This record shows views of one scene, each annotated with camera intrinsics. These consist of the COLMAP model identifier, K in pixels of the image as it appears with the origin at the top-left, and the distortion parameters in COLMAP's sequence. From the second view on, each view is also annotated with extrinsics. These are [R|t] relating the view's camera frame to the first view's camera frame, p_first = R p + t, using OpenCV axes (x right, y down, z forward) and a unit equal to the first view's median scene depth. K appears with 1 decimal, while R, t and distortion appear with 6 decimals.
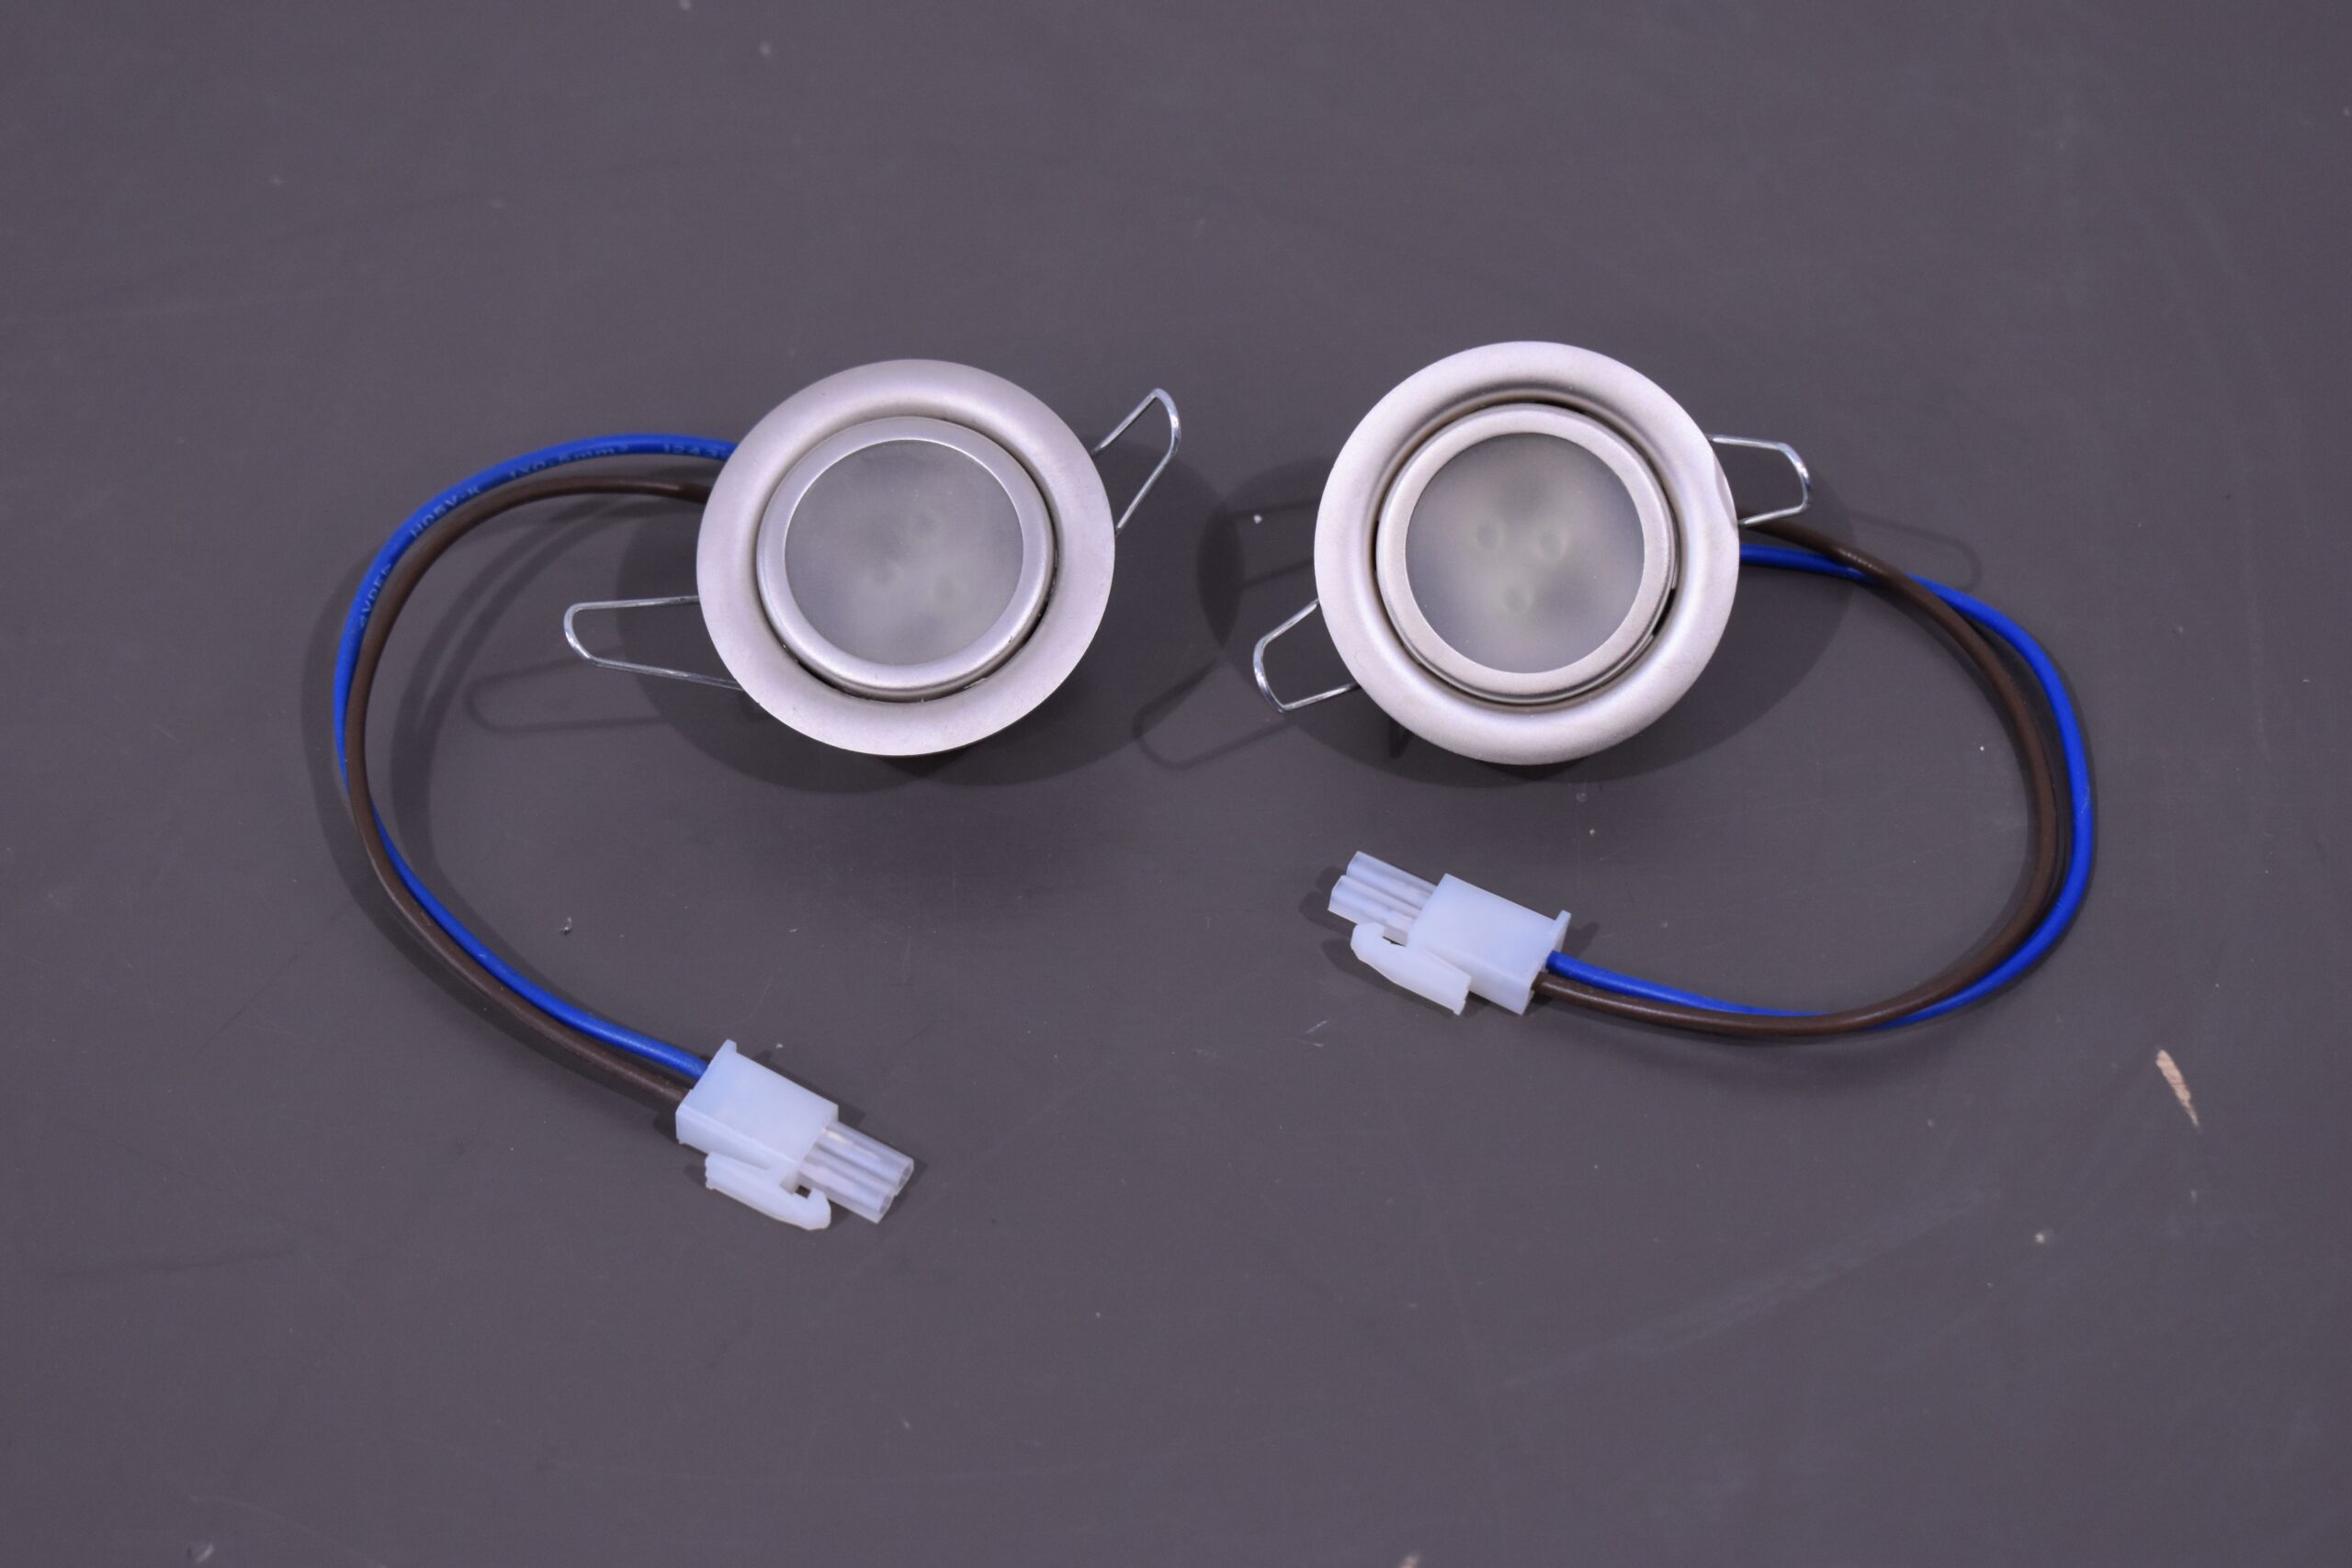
lens RADIAL K [[5453.9, 0, 1164.3], [0, 5453.9, 780.5], [0, 0, 1]] dist [0.072232, 0.000000]
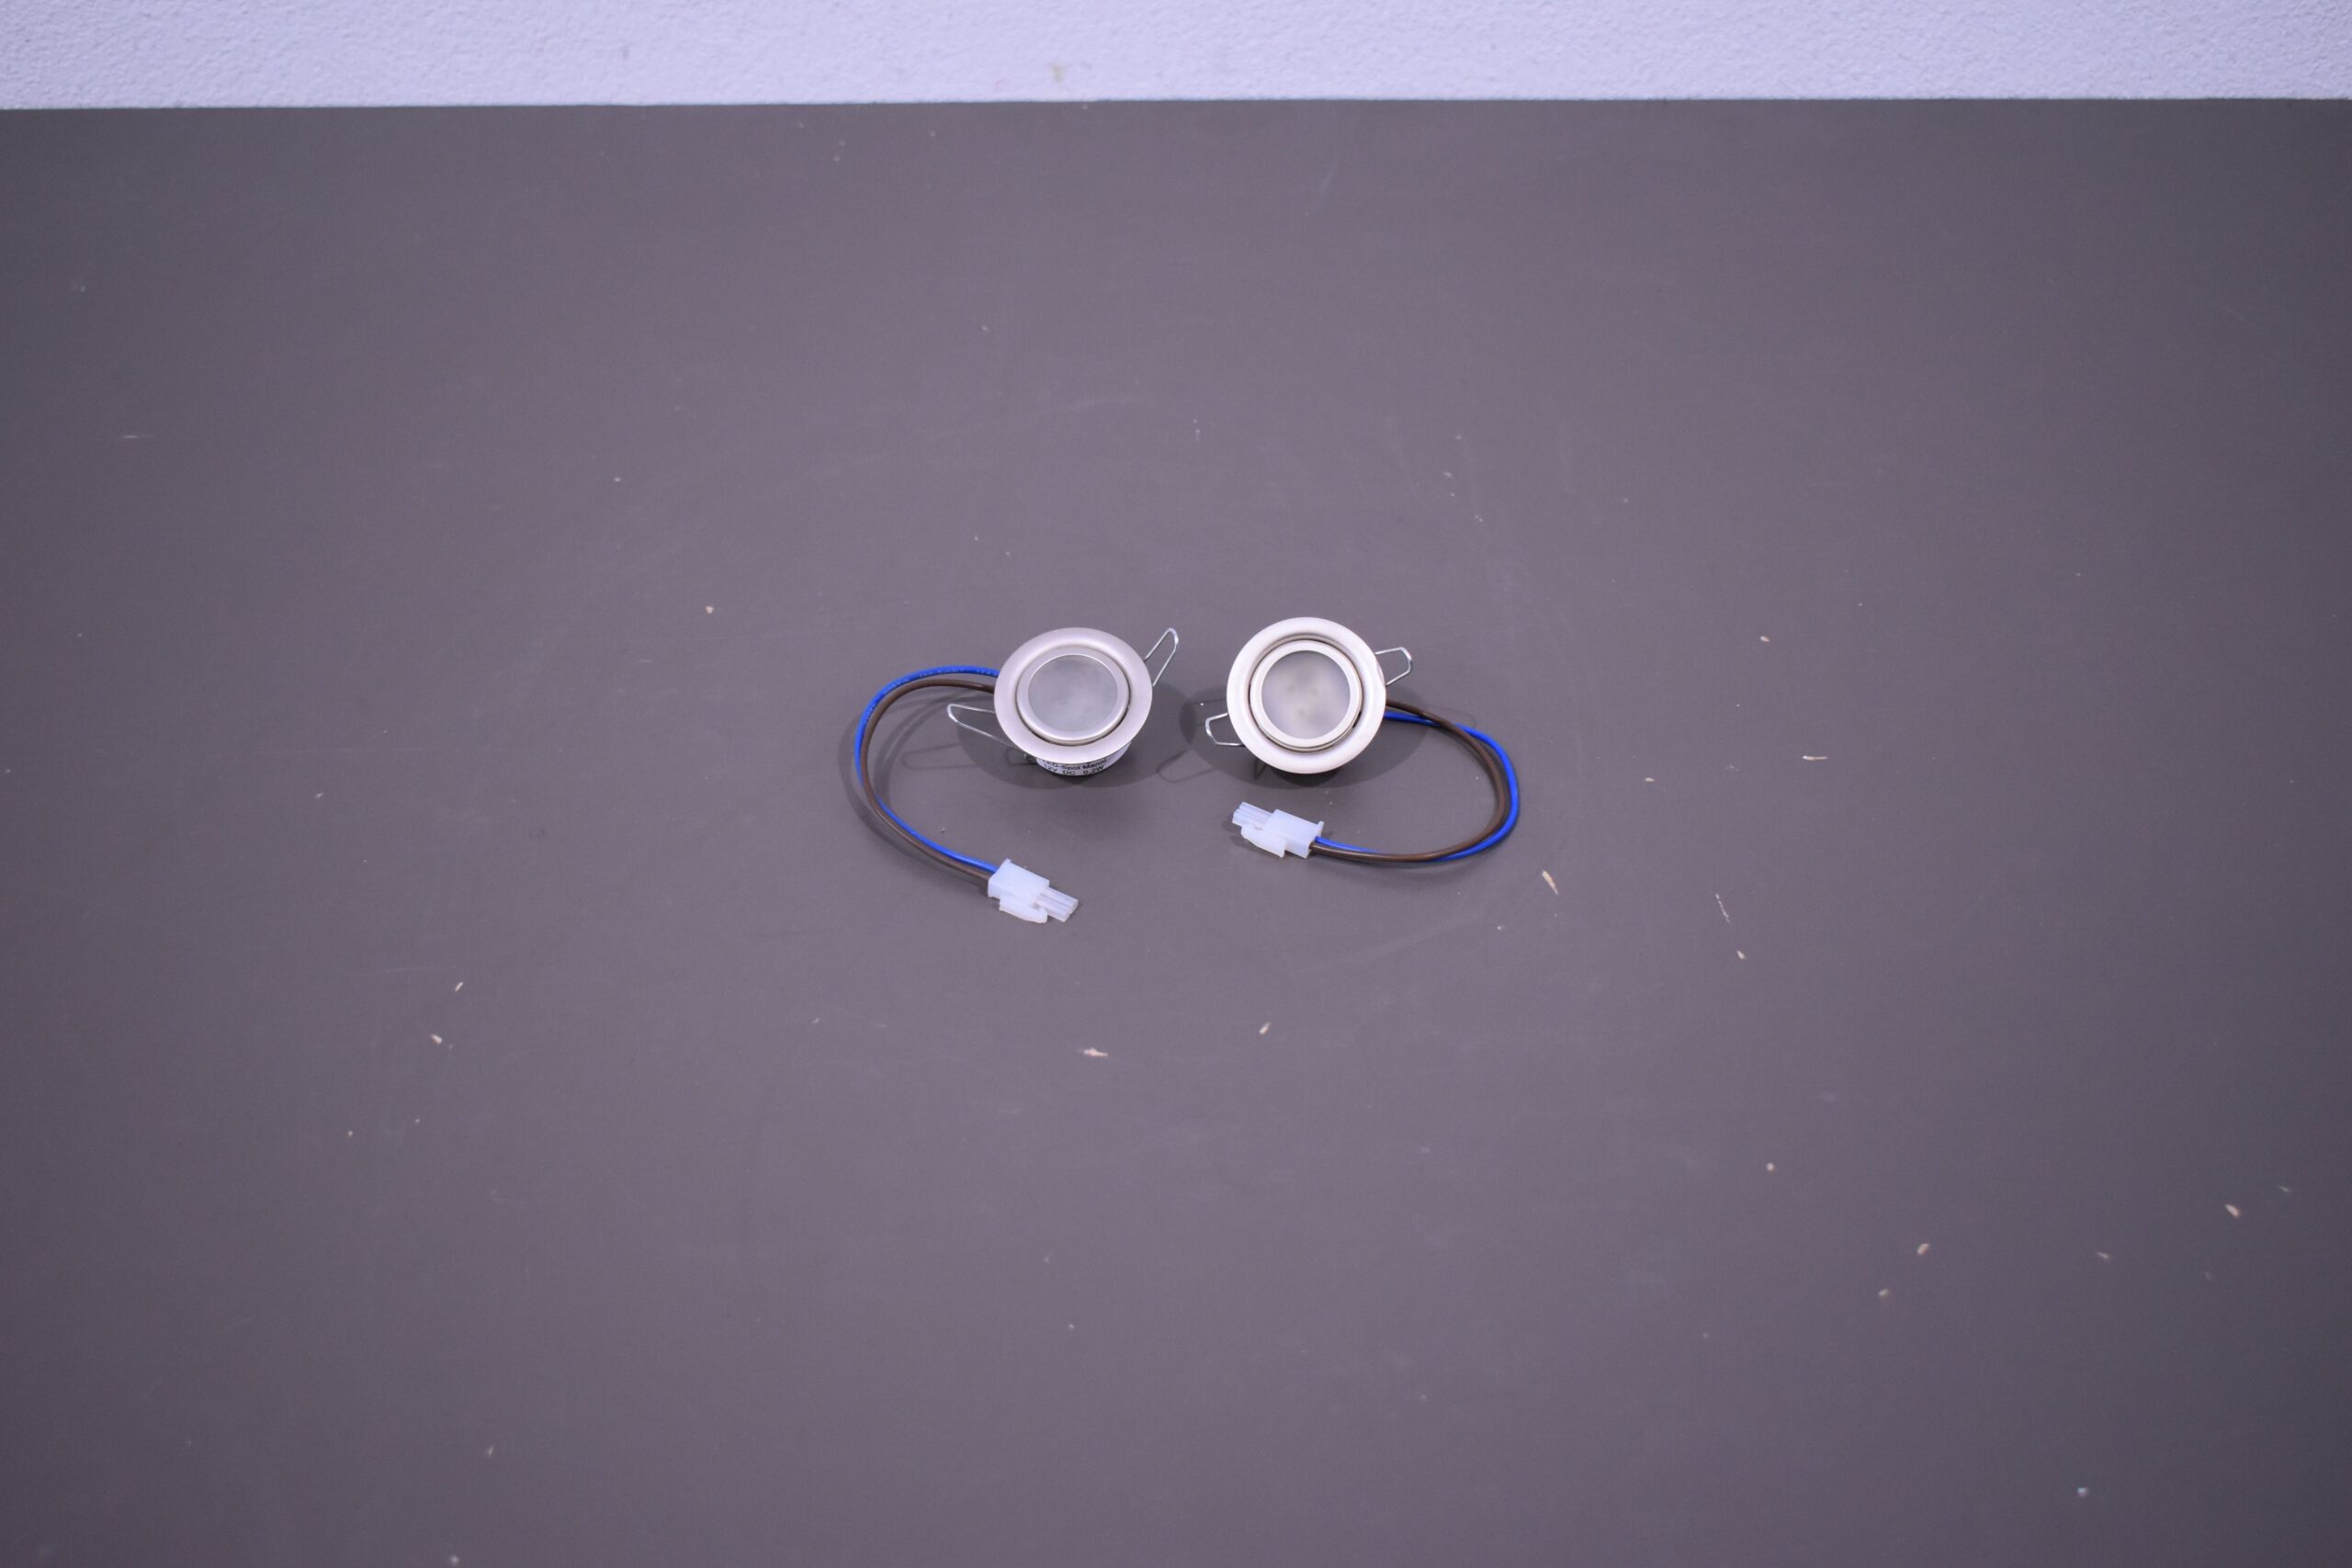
lens RADIAL K [[2976.1, 0, 1186.7], [0, 2976.1, 790.6], [0, 0, 1]] dist [0.014351, 0.000000]
pose [[0.999174, 0.011871, 0.038858, -0.048015], [-0.003832, 0.979639, -0.200731, 0.296255], [-0.040450, 0.200416, 0.978876, -0.414229]]
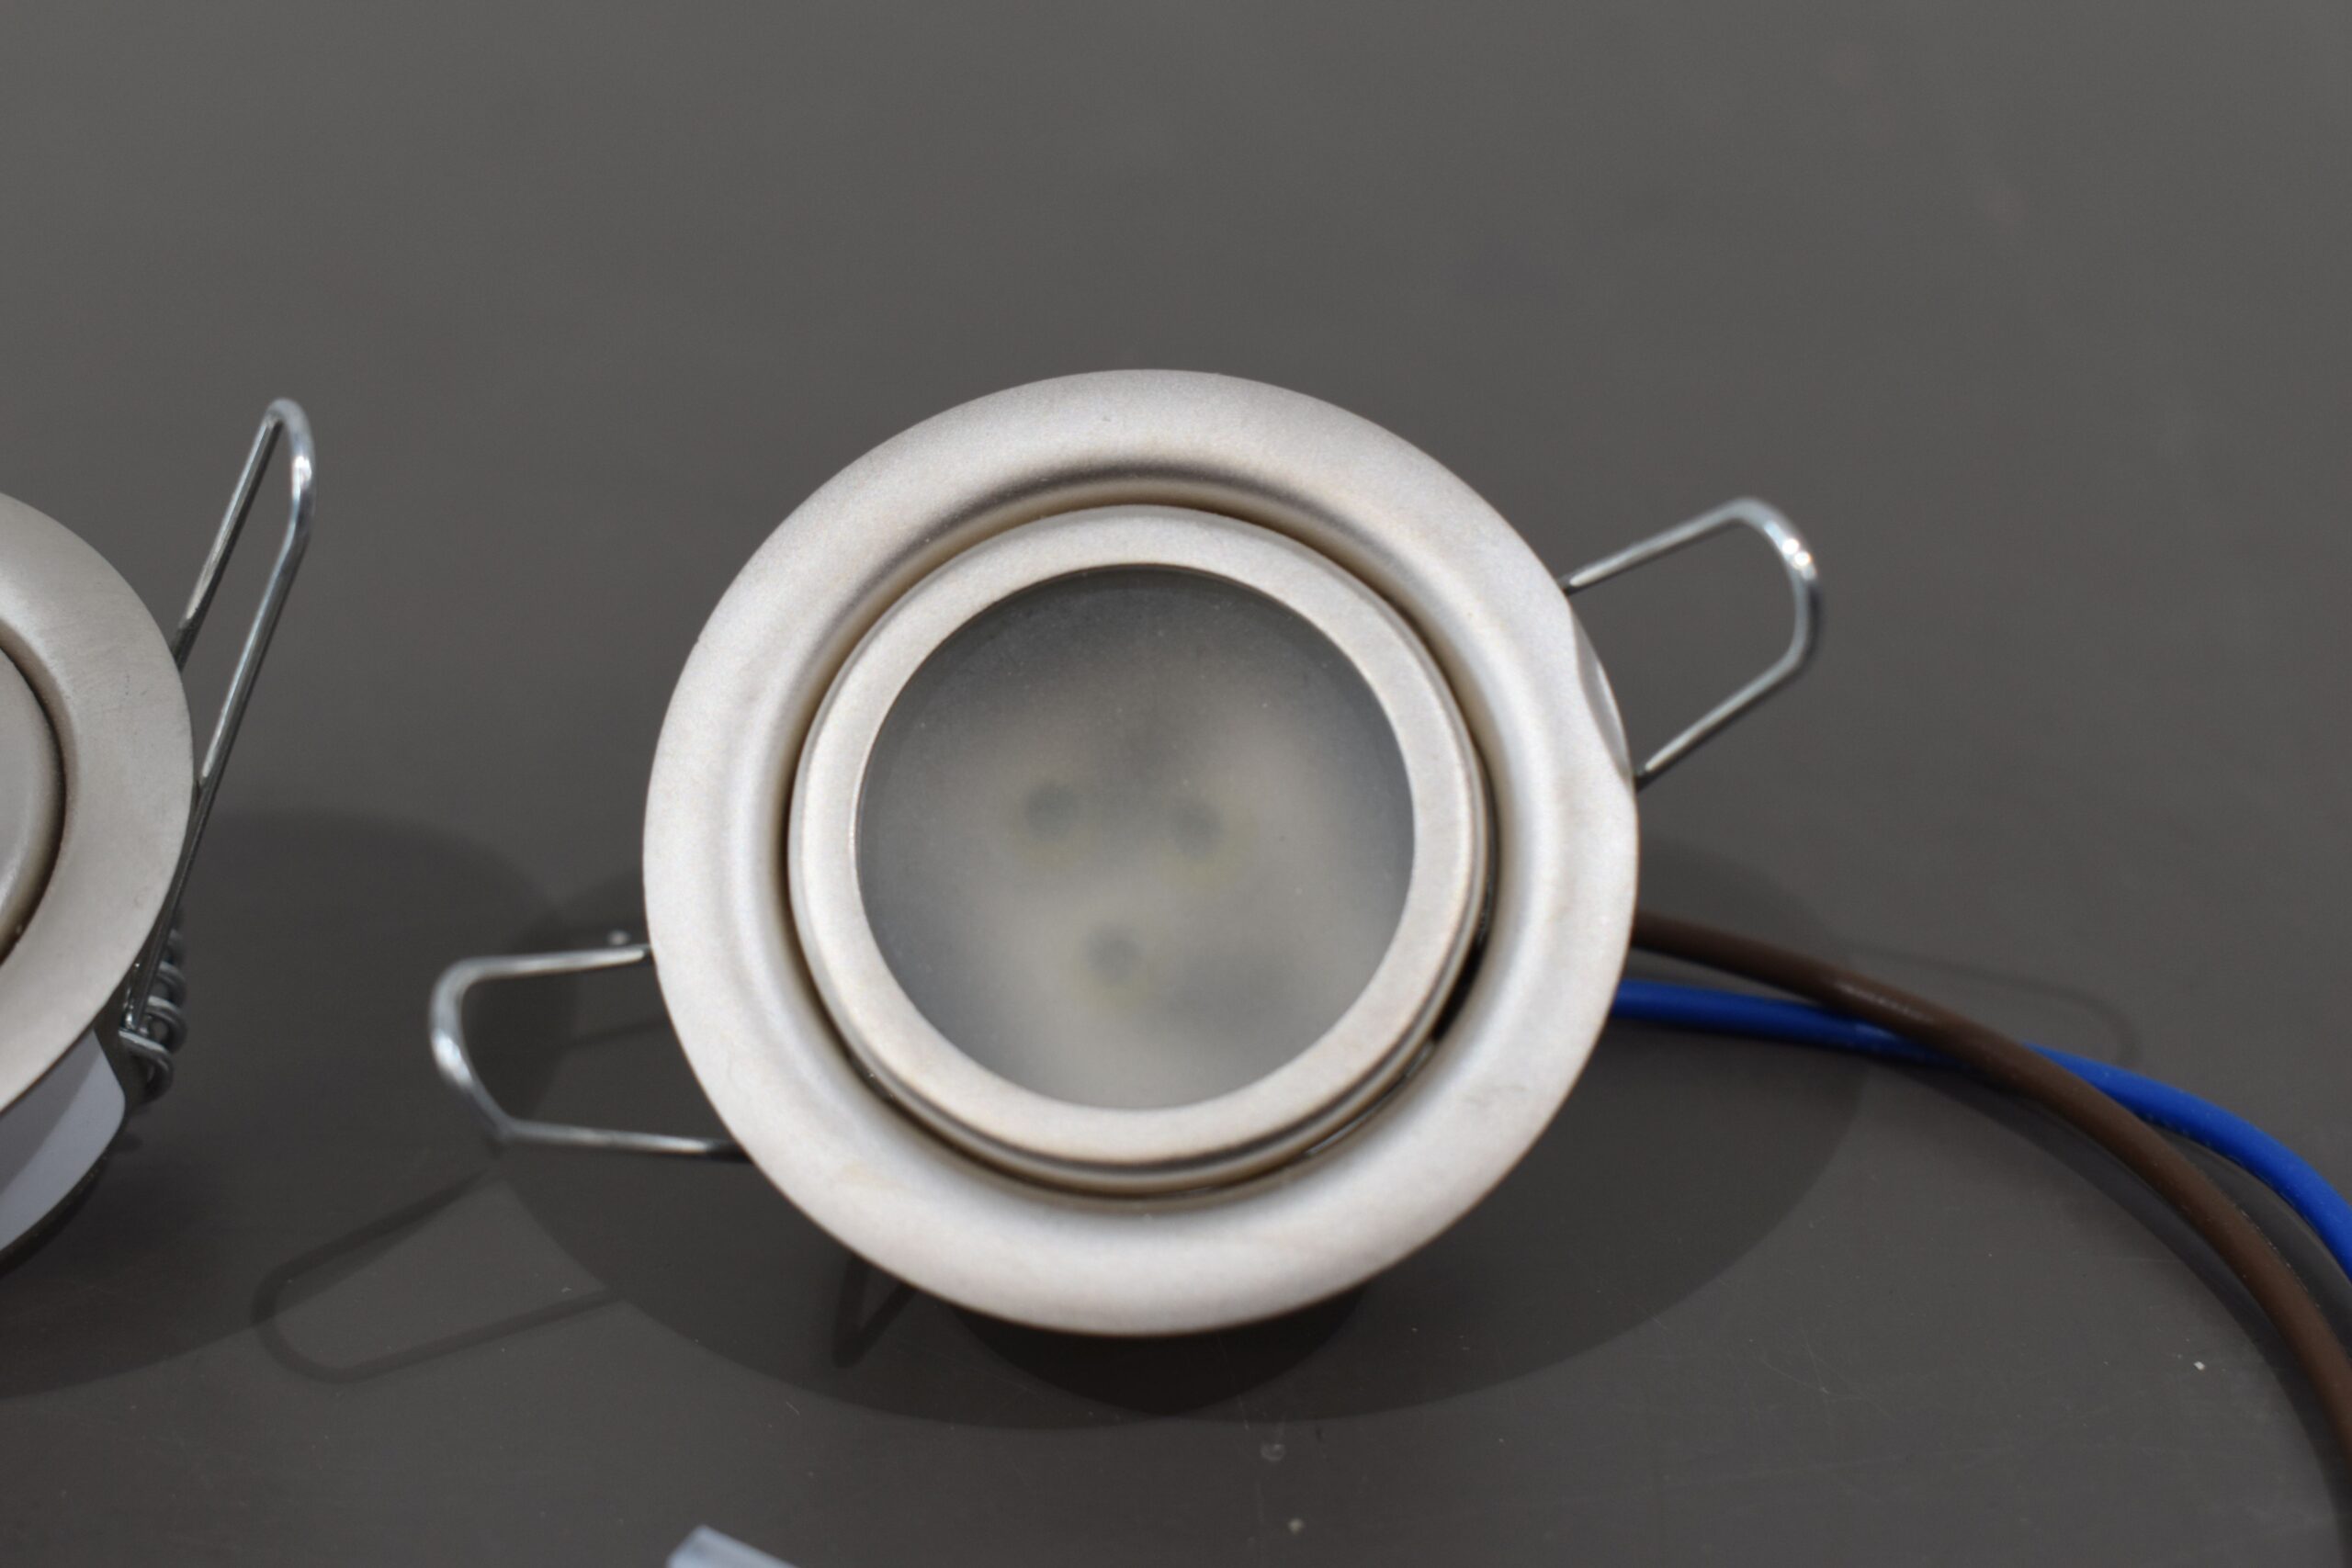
lens RADIAL K [[3917.6, 0, 1176.3], [0, 3917.6, 771.1], [0, 0, 1]] dist [0.015017, 0.000000]
pose [[0.999800, 0.018058, 0.008571, 0.066392], [-0.014259, 0.944808, -0.327313, 0.053706], [-0.014009, 0.327125, 0.944877, 0.705828]]
